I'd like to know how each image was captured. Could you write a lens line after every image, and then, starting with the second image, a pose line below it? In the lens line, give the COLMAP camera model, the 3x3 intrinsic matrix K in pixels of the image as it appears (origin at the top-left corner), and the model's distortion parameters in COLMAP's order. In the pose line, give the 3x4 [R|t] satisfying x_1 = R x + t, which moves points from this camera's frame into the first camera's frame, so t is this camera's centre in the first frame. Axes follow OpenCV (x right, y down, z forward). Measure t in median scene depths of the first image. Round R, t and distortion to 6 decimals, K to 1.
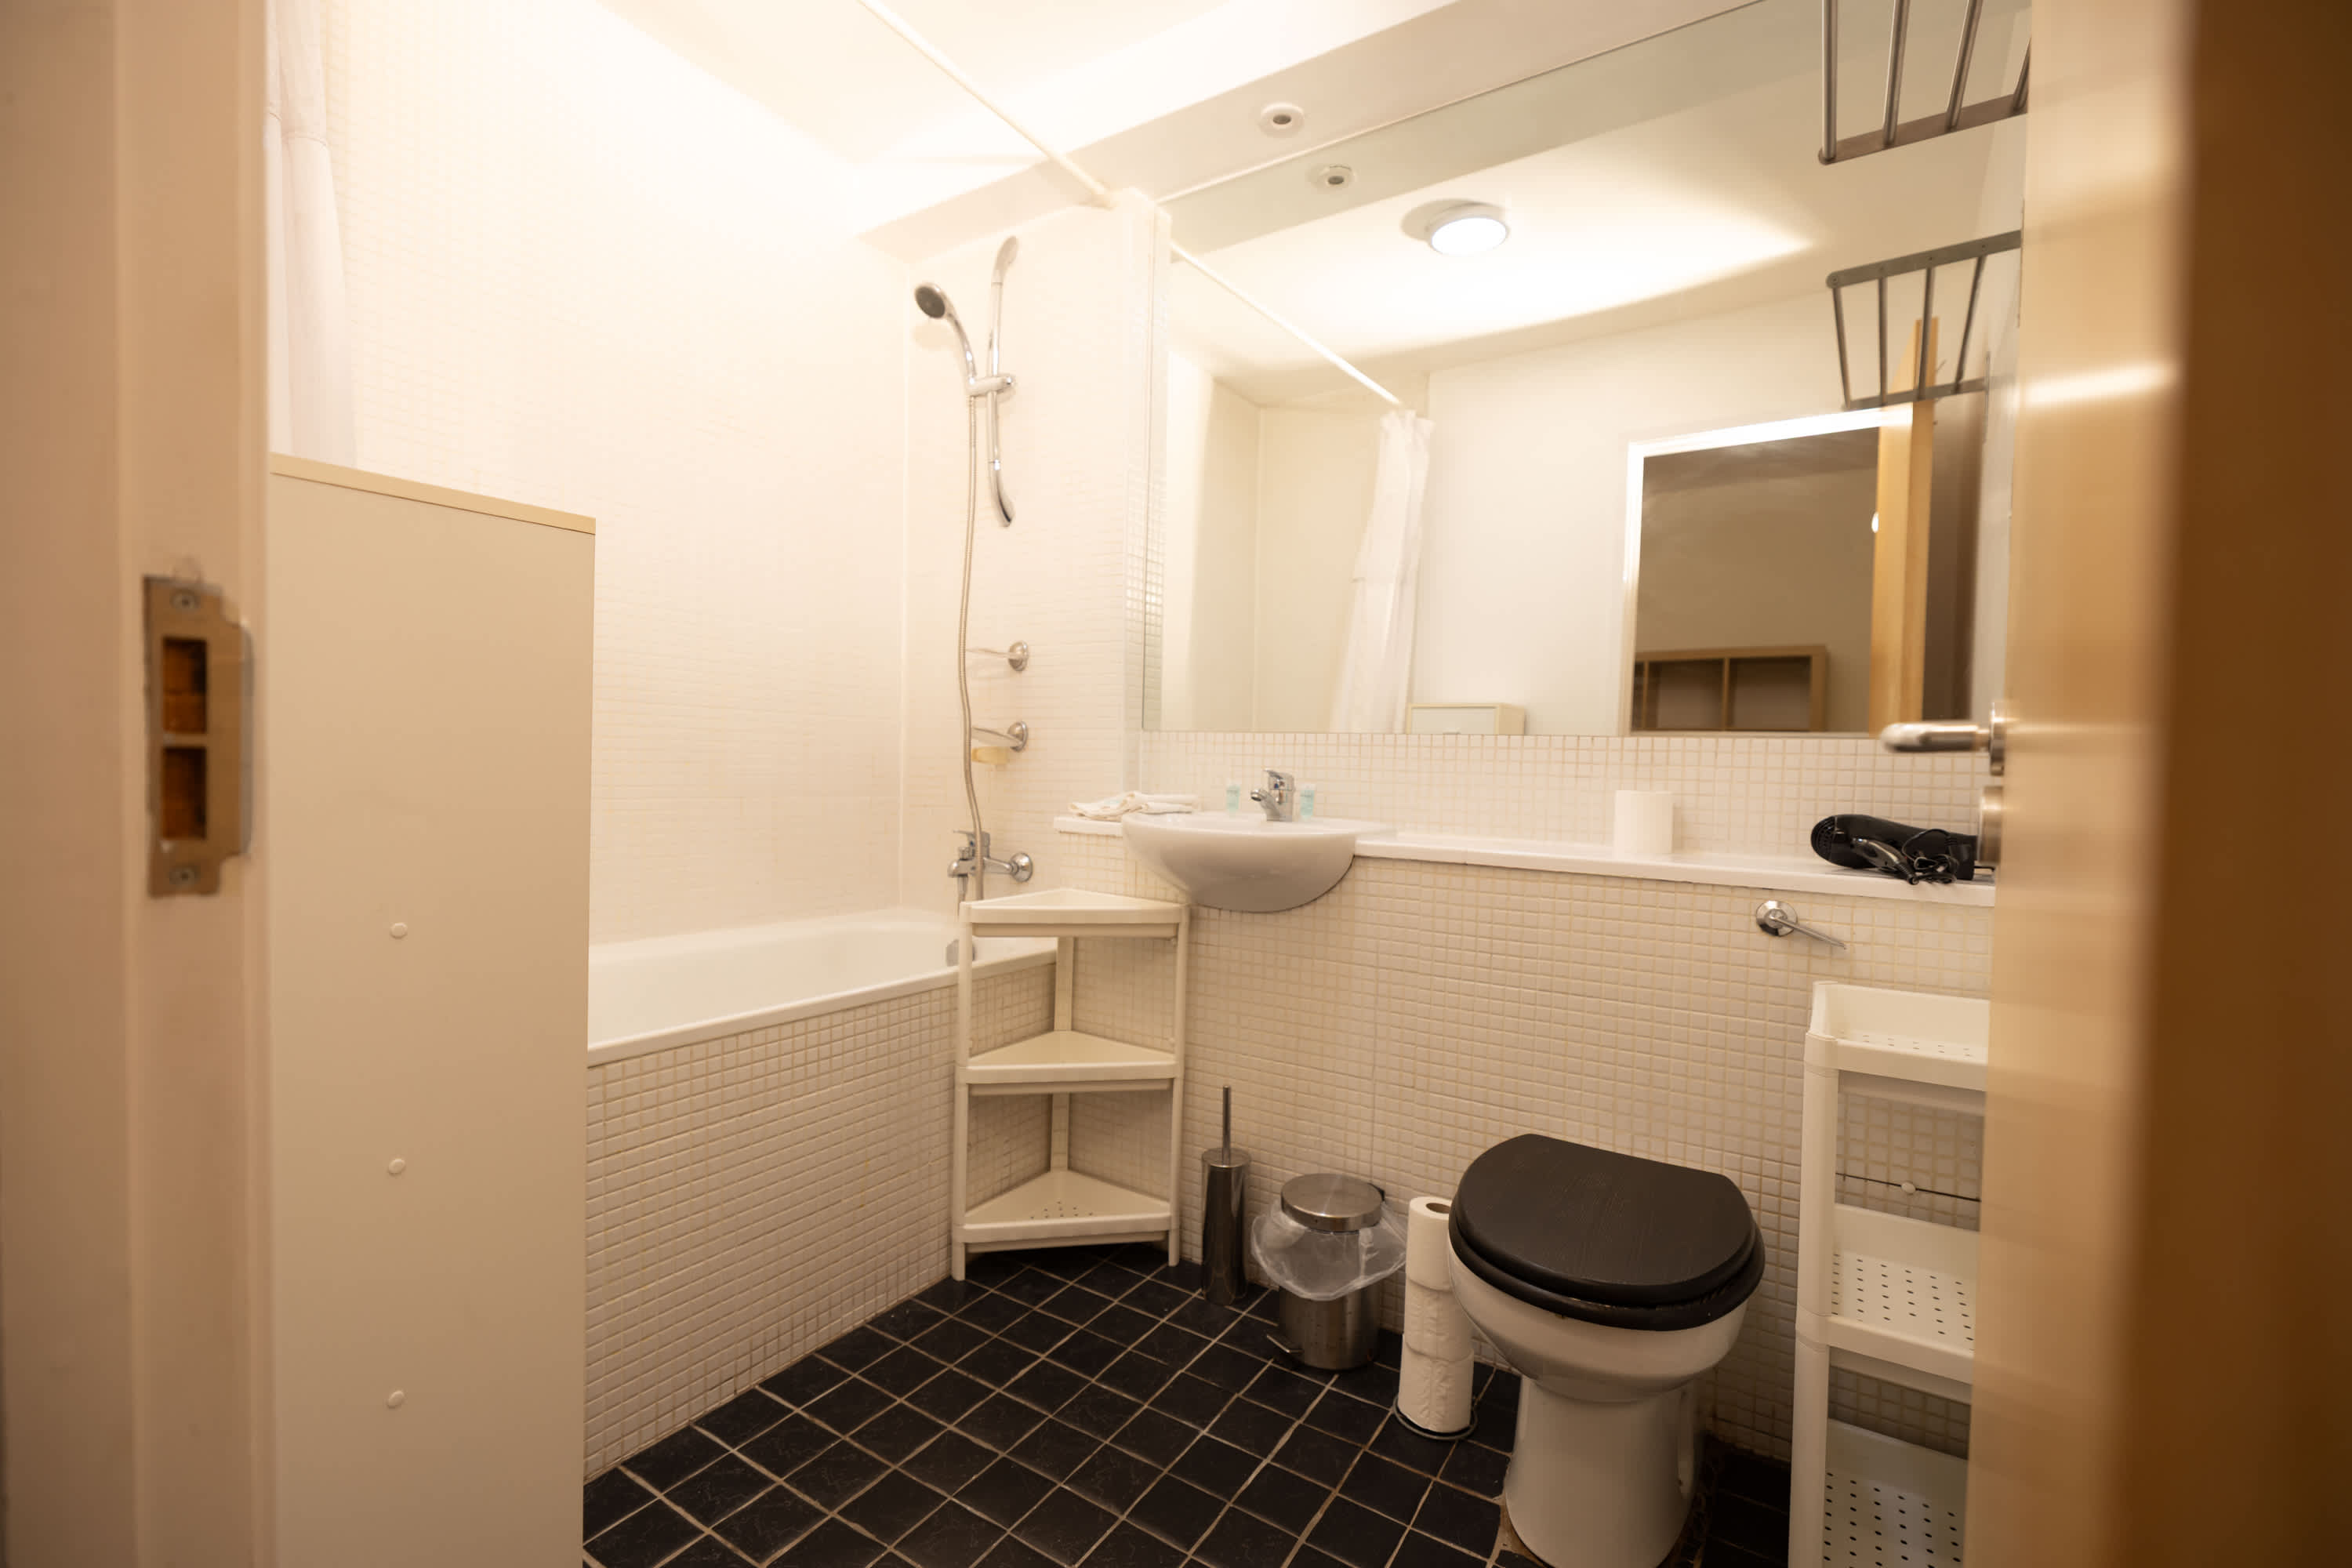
lens RADIAL K [[1042.1, 0, 1168.2], [0, 1042.1, 779.4], [0, 0, 1]] dist [-0.011627, 0.000989]
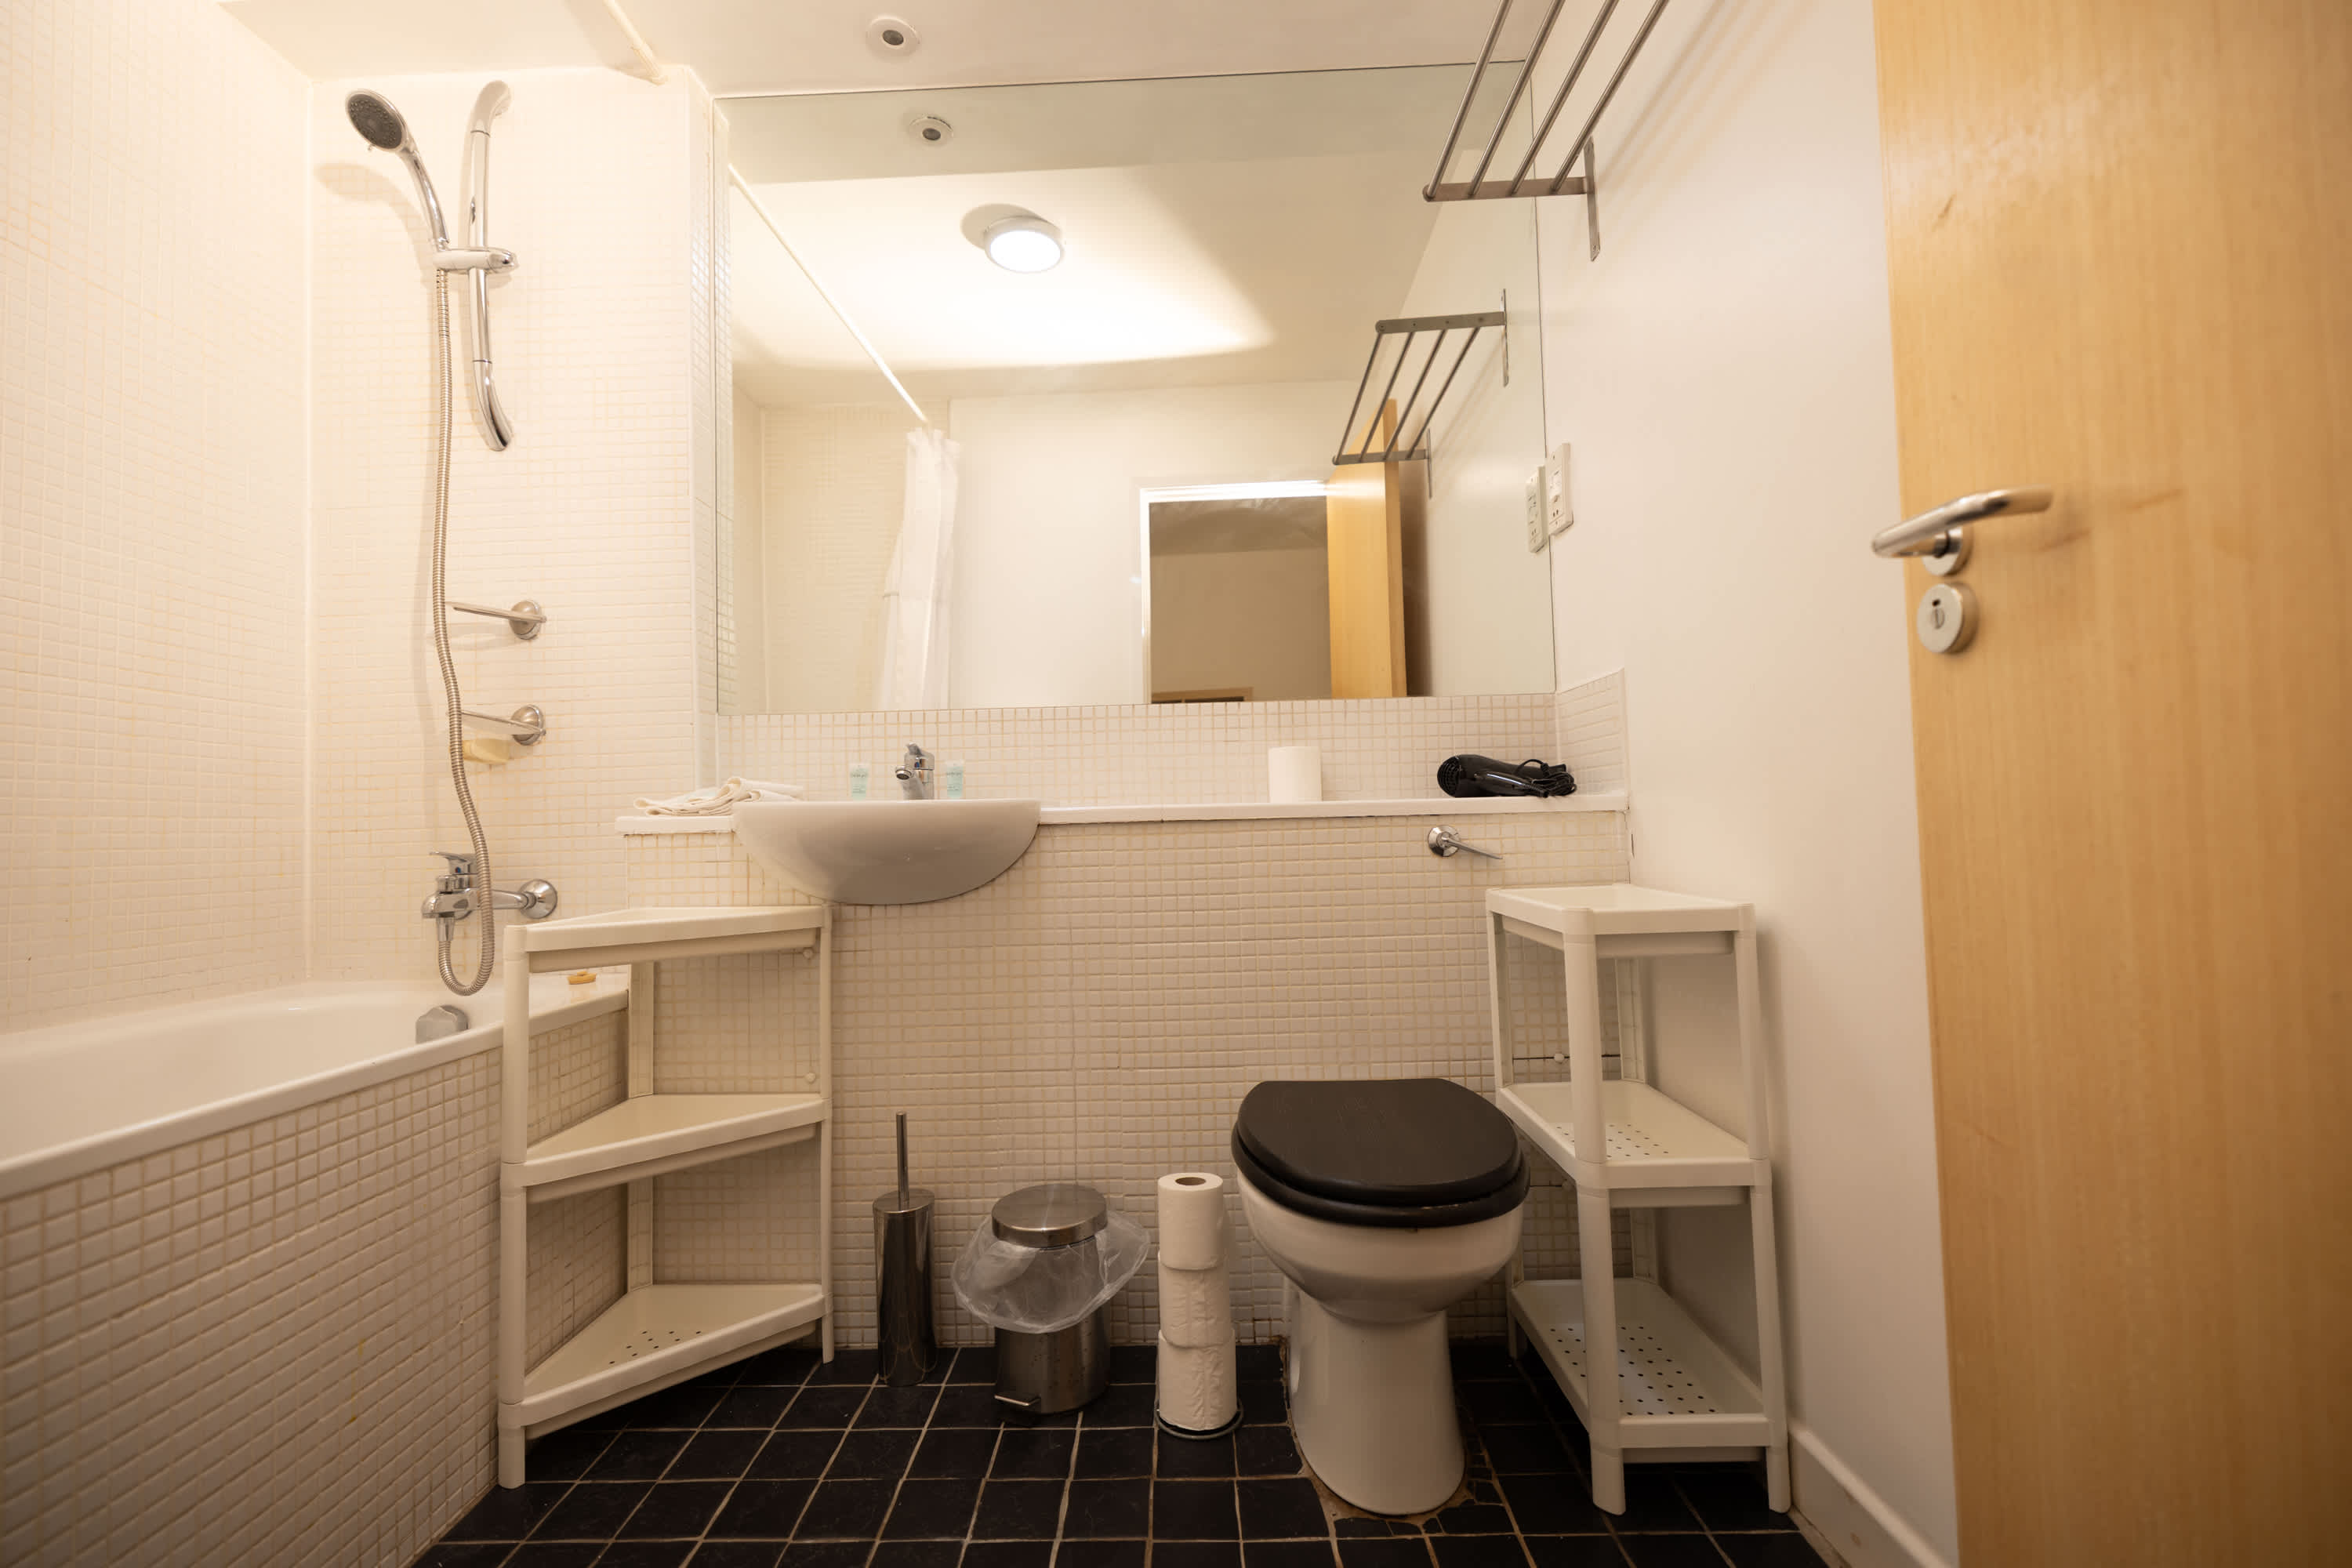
lens RADIAL K [[996.3, 0, 1188.0], [0, 996.3, 779.9], [0, 0, 1]] dist [-0.000432, -0.000935]
pose [[0.839598, -0.022627, 0.542737, -0.179656], [0.059519, 0.996948, -0.050511, 0.083624], [-0.539938, 0.074712, 0.838382, 0.190555]]
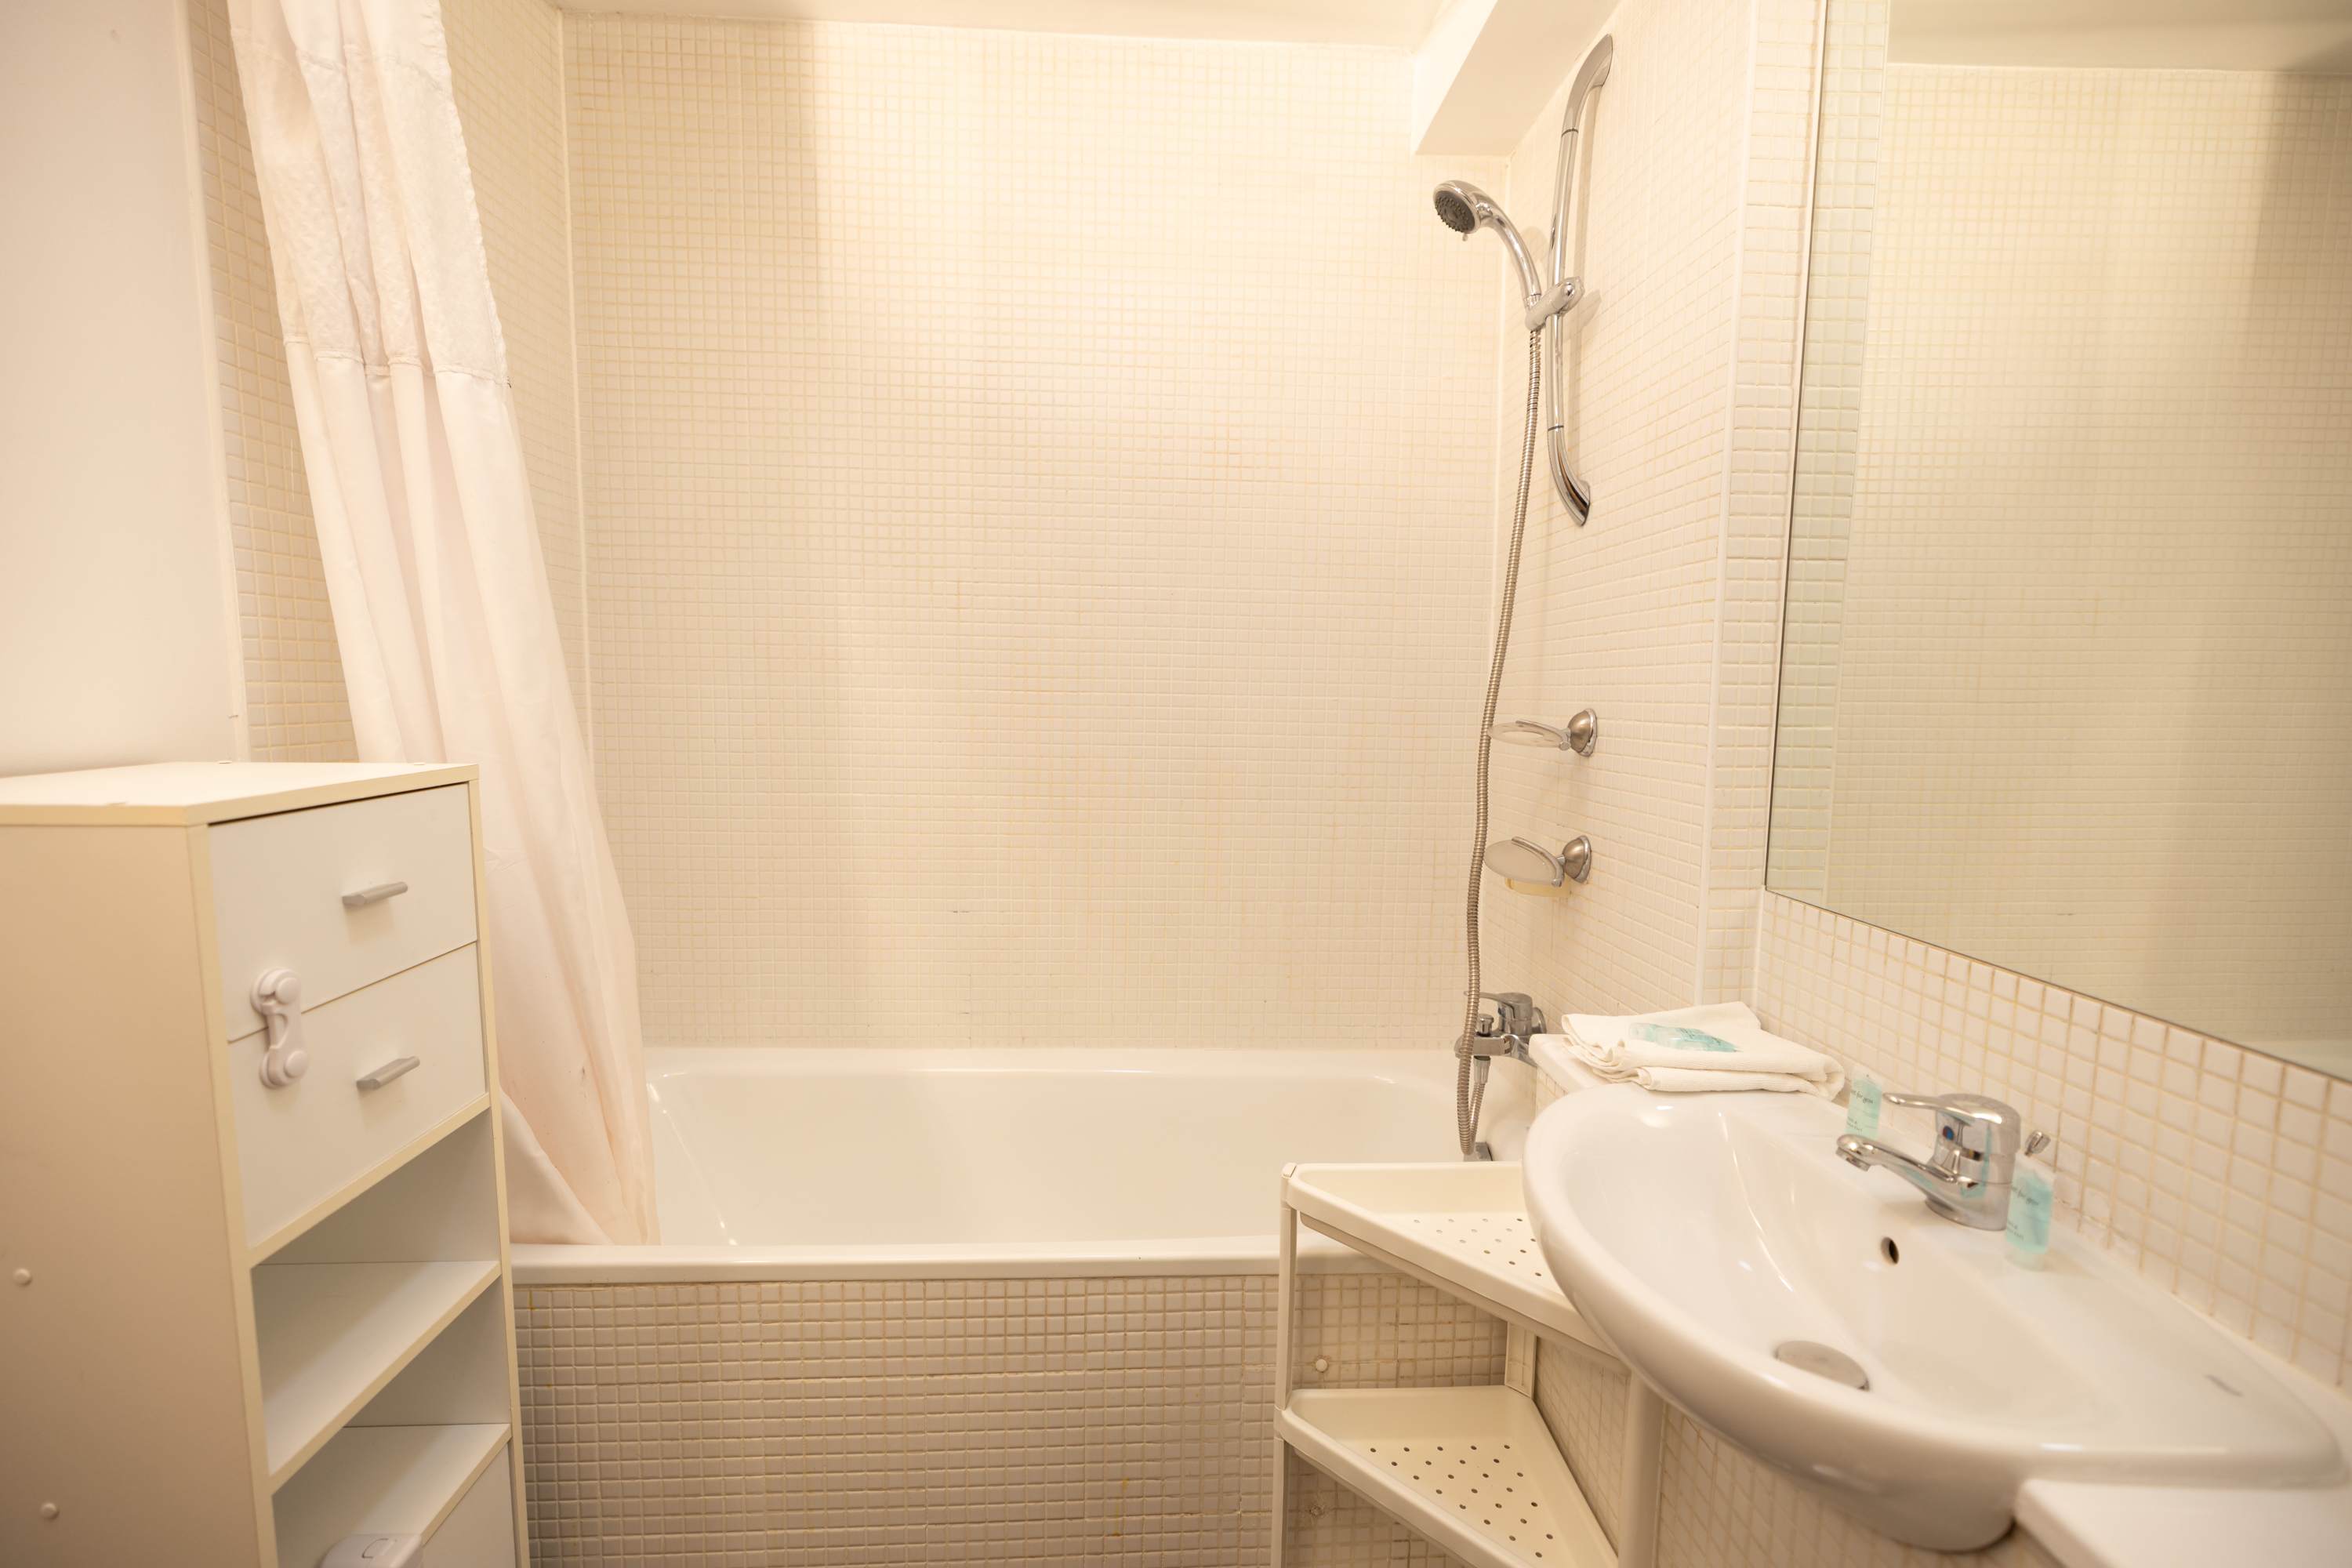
lens RADIAL K [[996.3, 0, 1169.0], [0, 996.3, 760.5], [0, 0, 1]] dist [-0.000432, -0.000935]
pose [[0.579146, 0.052938, -0.813503, 0.266700], [-0.008328, 0.998221, 0.059030, -0.179152], [0.815181, -0.027412, 0.578557, 0.595114]]
